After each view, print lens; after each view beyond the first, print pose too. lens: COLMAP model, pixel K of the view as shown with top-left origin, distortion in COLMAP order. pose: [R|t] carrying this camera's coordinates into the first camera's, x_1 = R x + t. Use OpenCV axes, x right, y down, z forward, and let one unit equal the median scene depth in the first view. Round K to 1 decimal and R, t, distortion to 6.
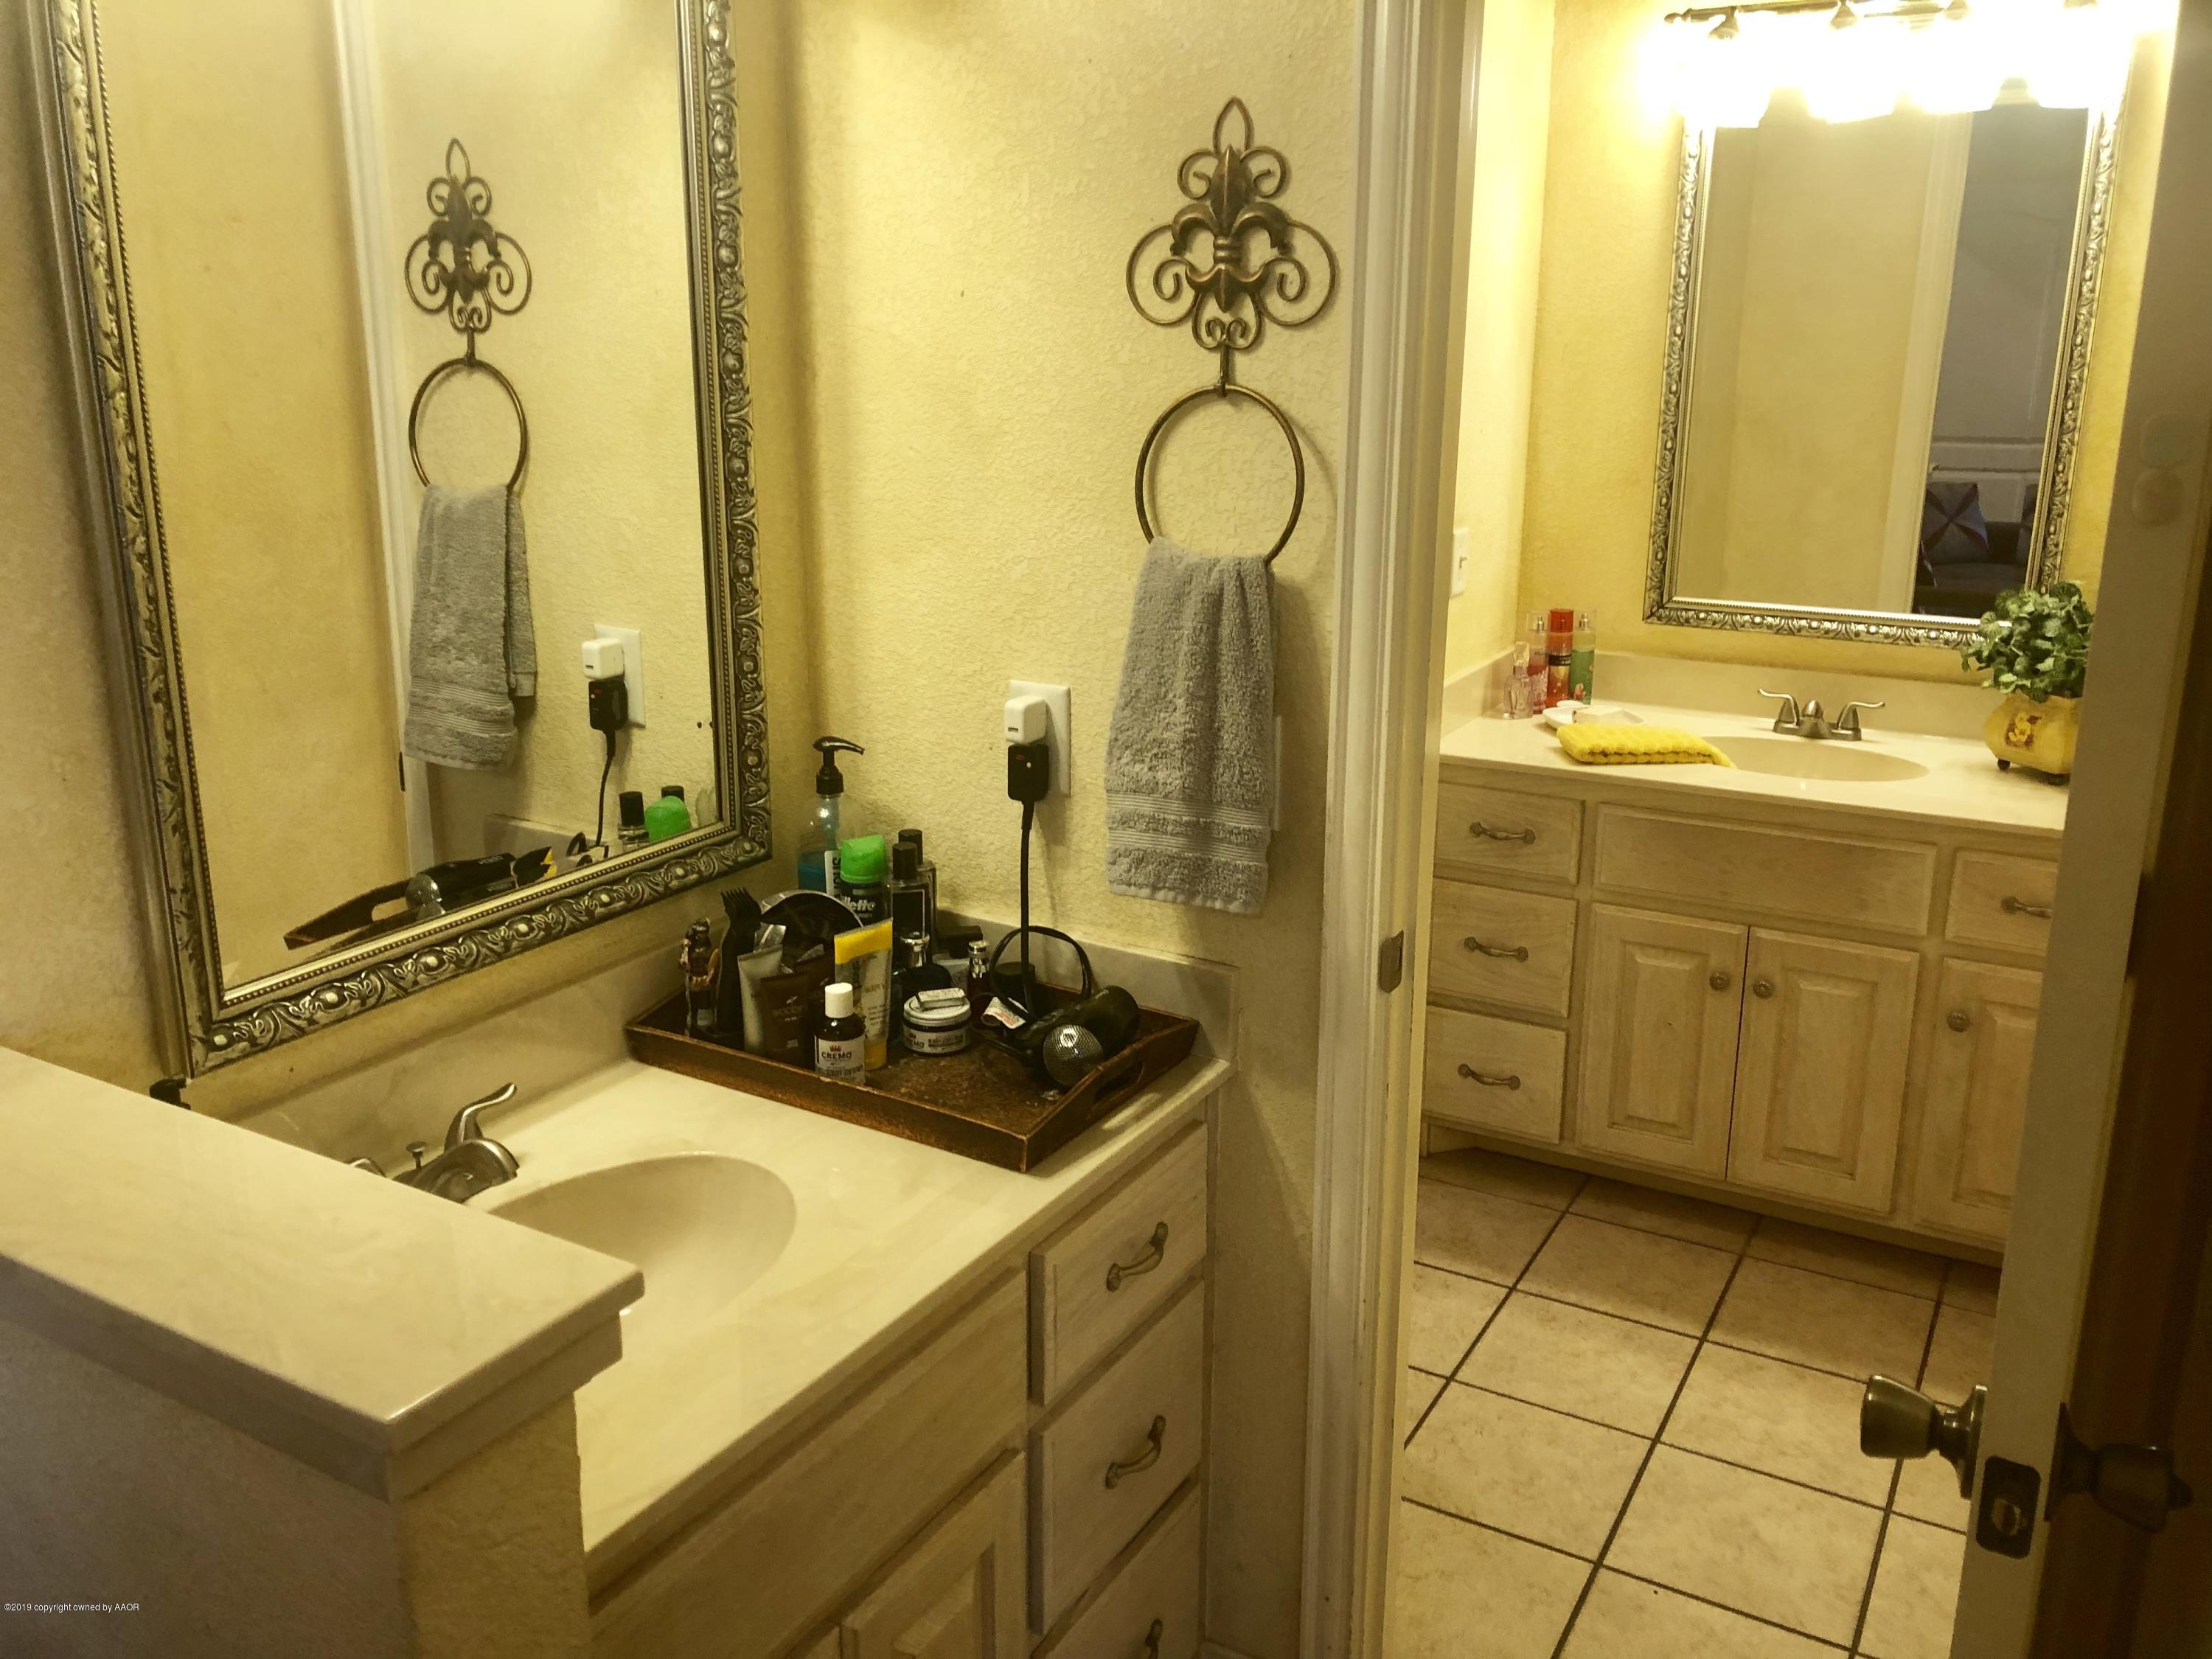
lens RADIAL K [[1837.5, 0, 1123.3], [0, 1837.5, 814.3], [0, 0, 1]] dist [0.064883, -0.076226]
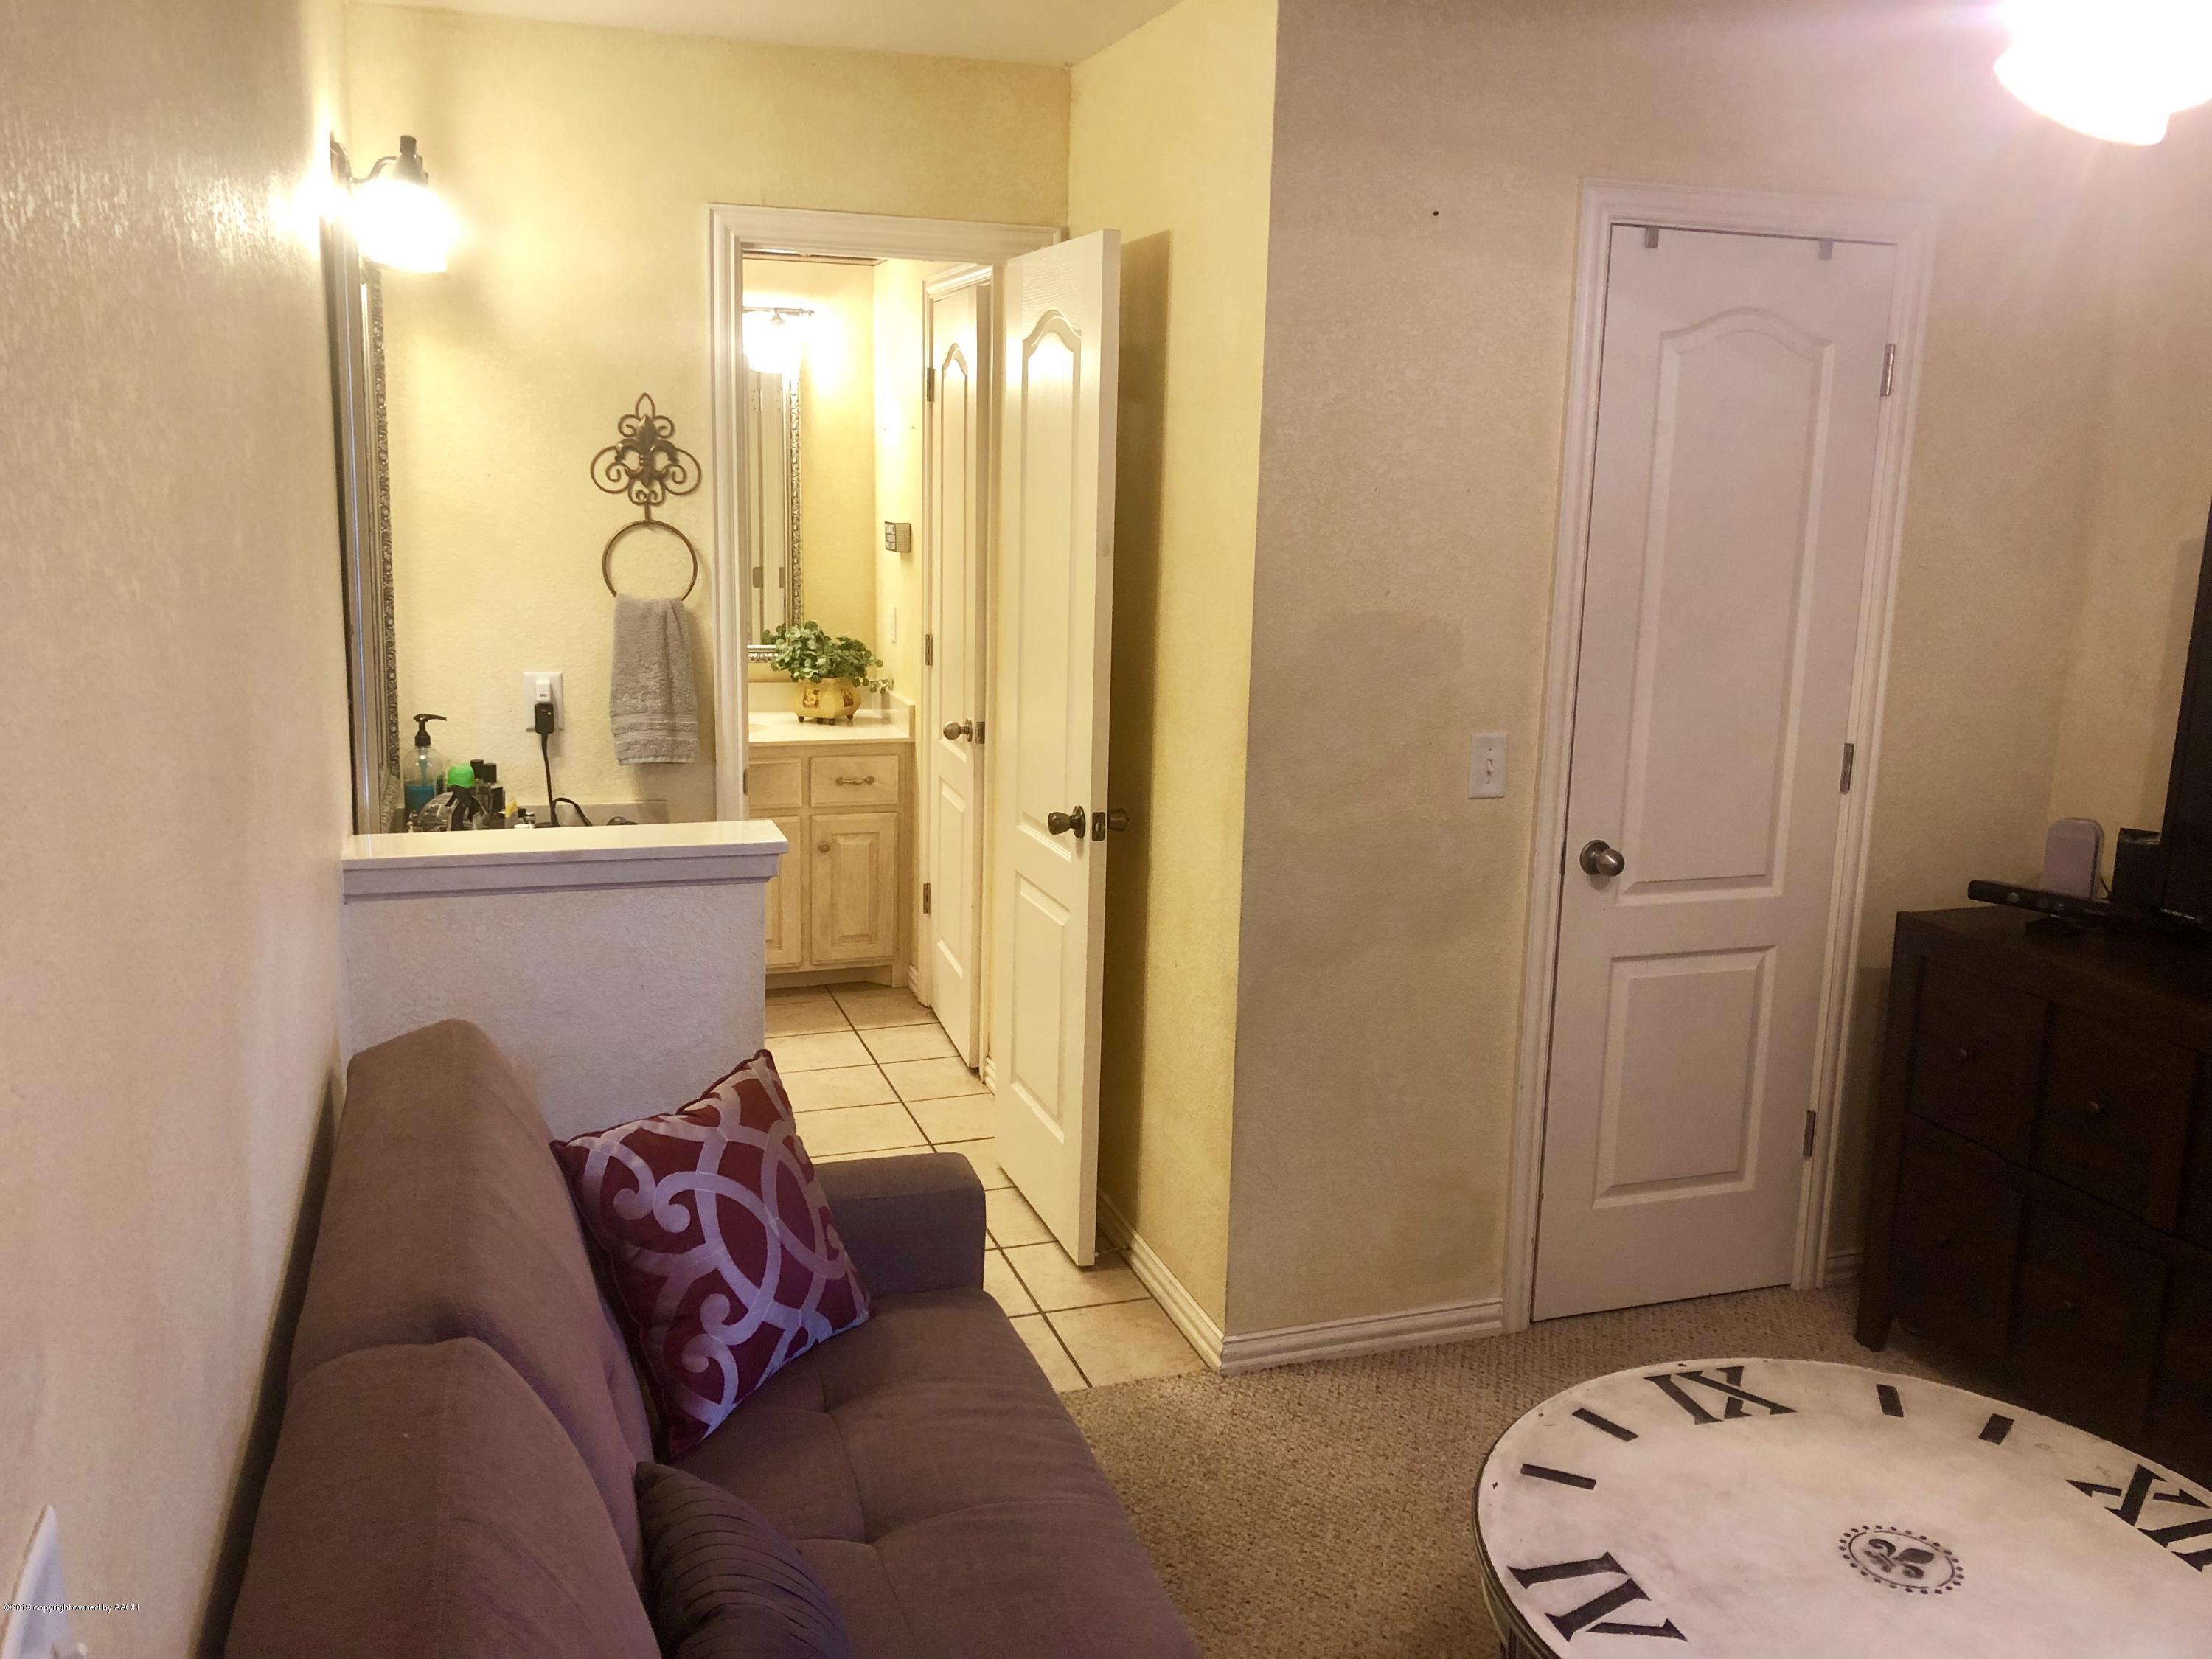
lens RADIAL K [[1837.5, 0, 1109.8], [0, 1837.5, 820.2], [0, 0, 1]] dist [0.064883, -0.076226]
pose [[0.660928, -0.129355, 0.739217, -0.734160], [0.175343, 0.984386, 0.015484, 0.103546], [-0.729678, 0.119383, 0.673289, -0.481411]]
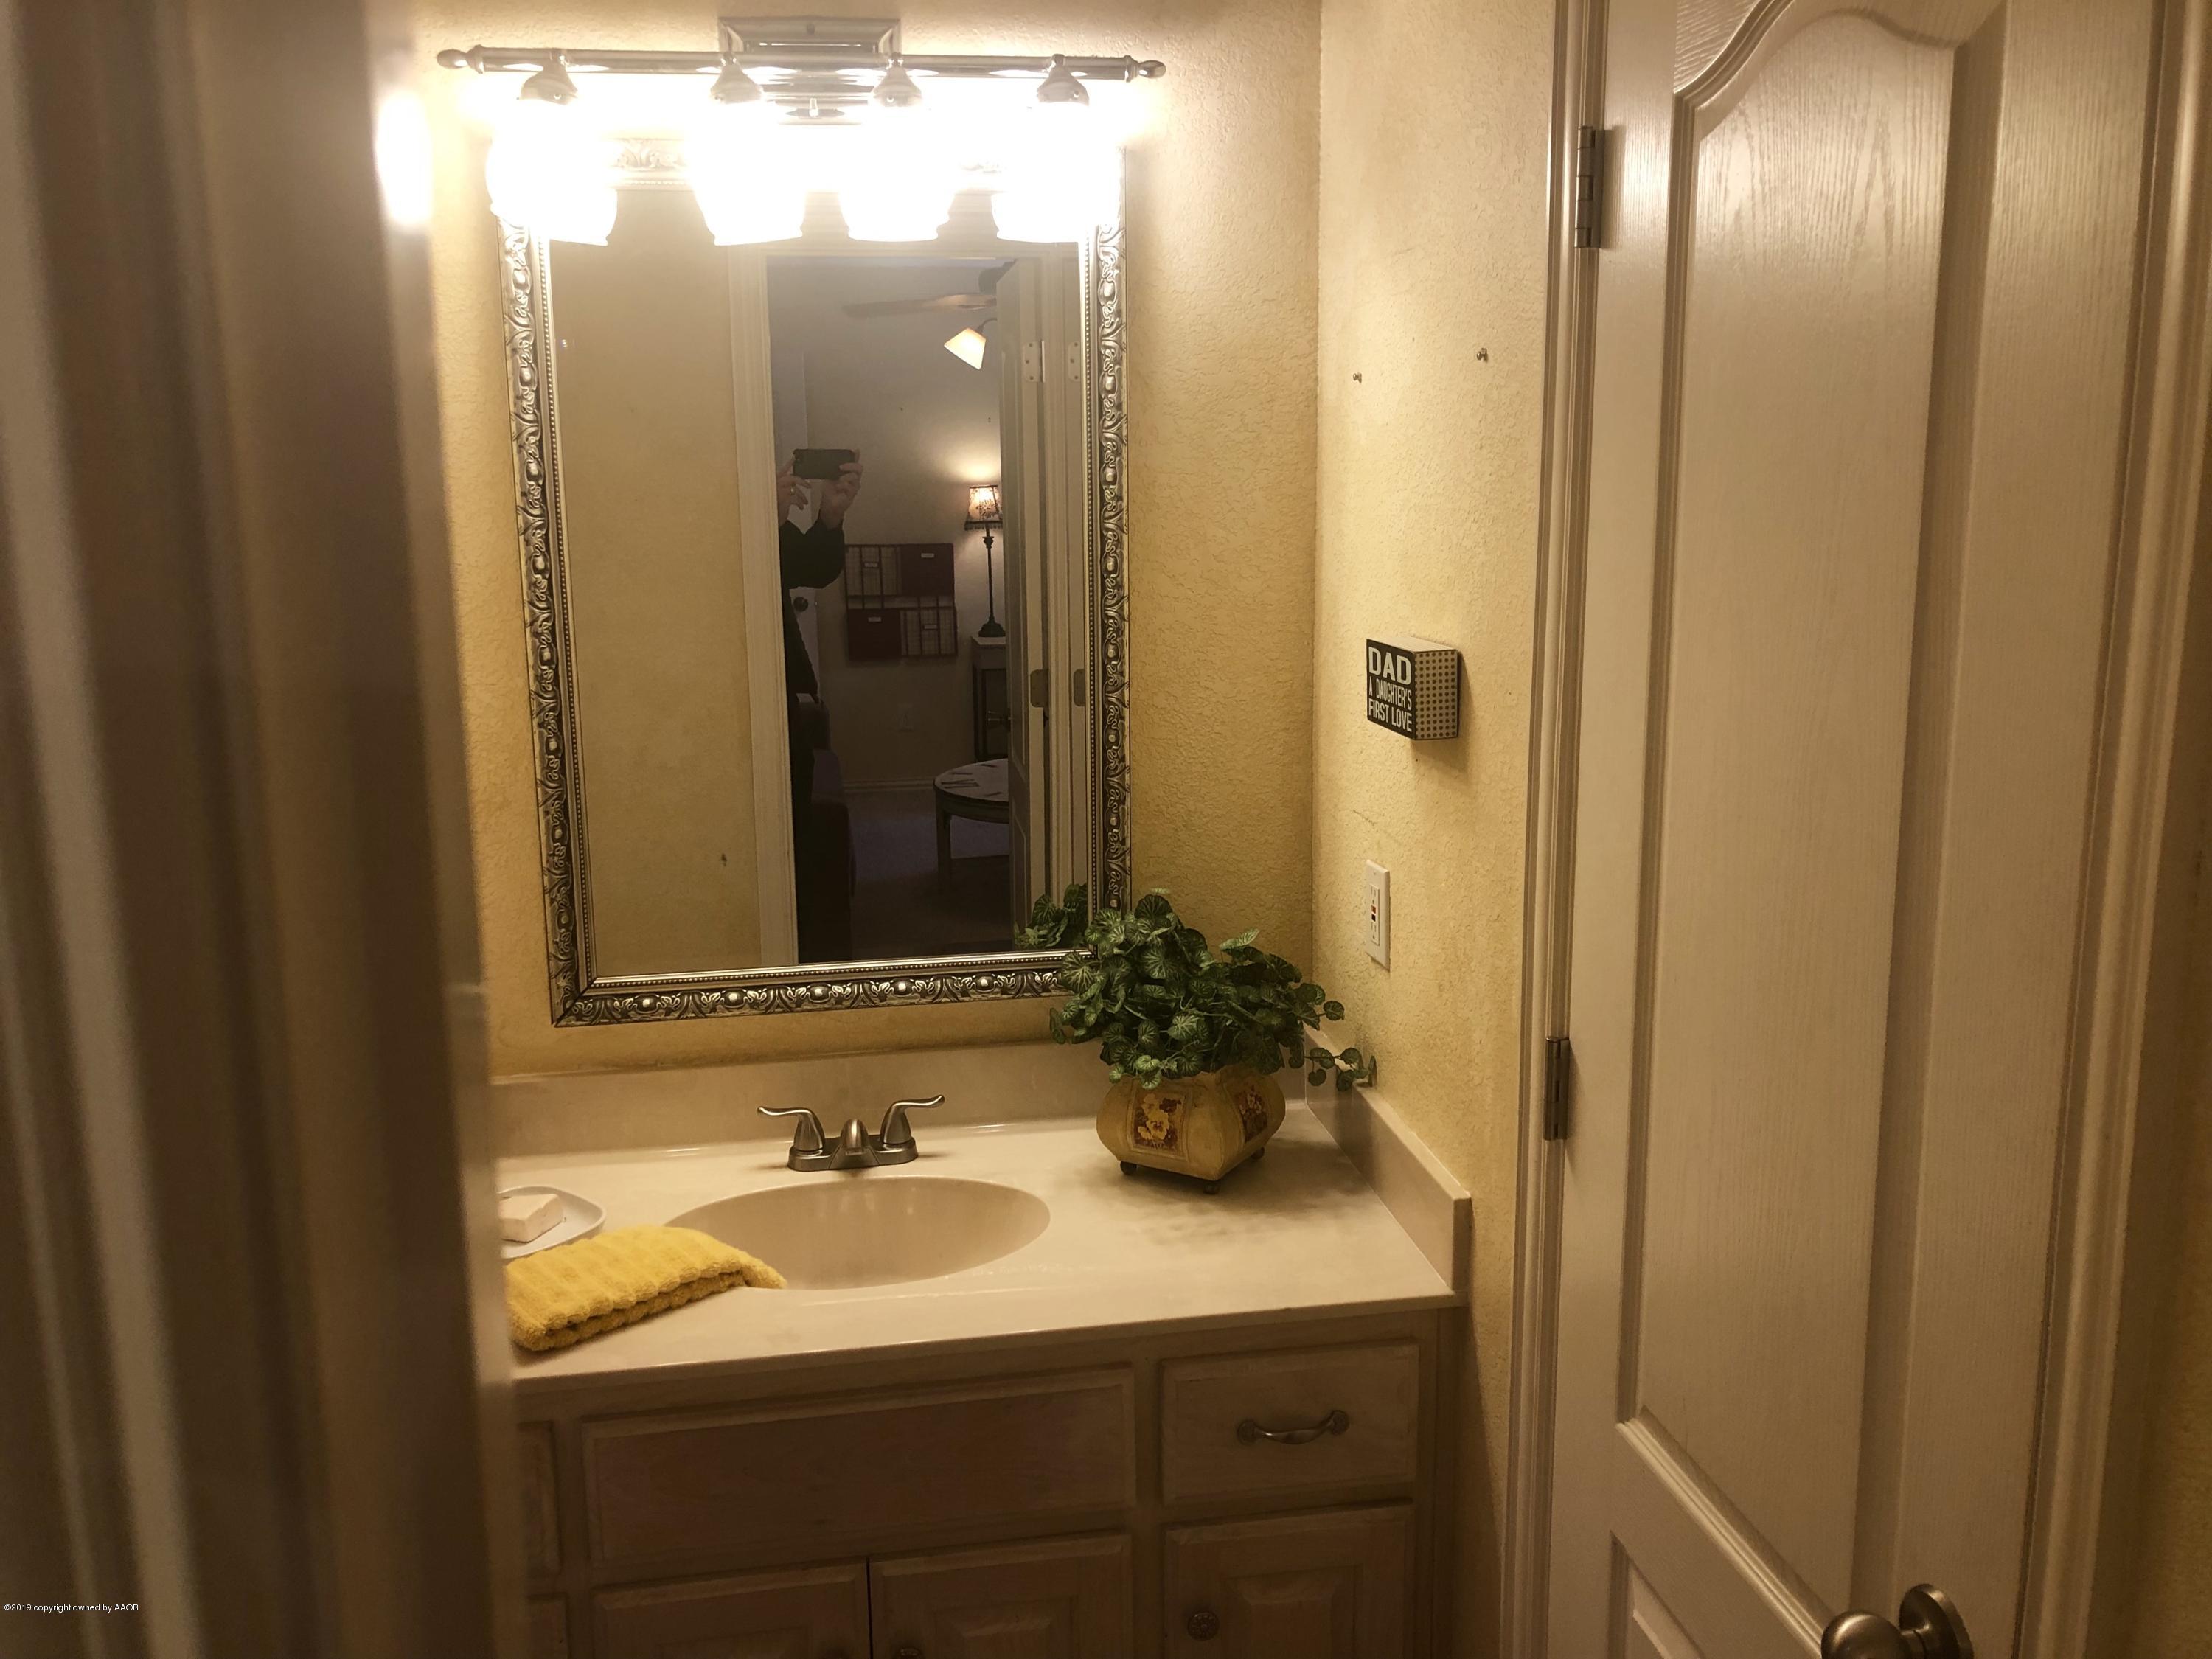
lens RADIAL K [[1837.5, 0, 1118.9], [0, 1837.5, 781.8], [0, 0, 1]] dist [0.064883, -0.076226]
pose [[0.771512, -0.125740, 0.623666, 0.064642], [0.180028, 0.983358, -0.024446, -0.158490], [-0.610213, 0.131138, 0.781309, 0.468294]]
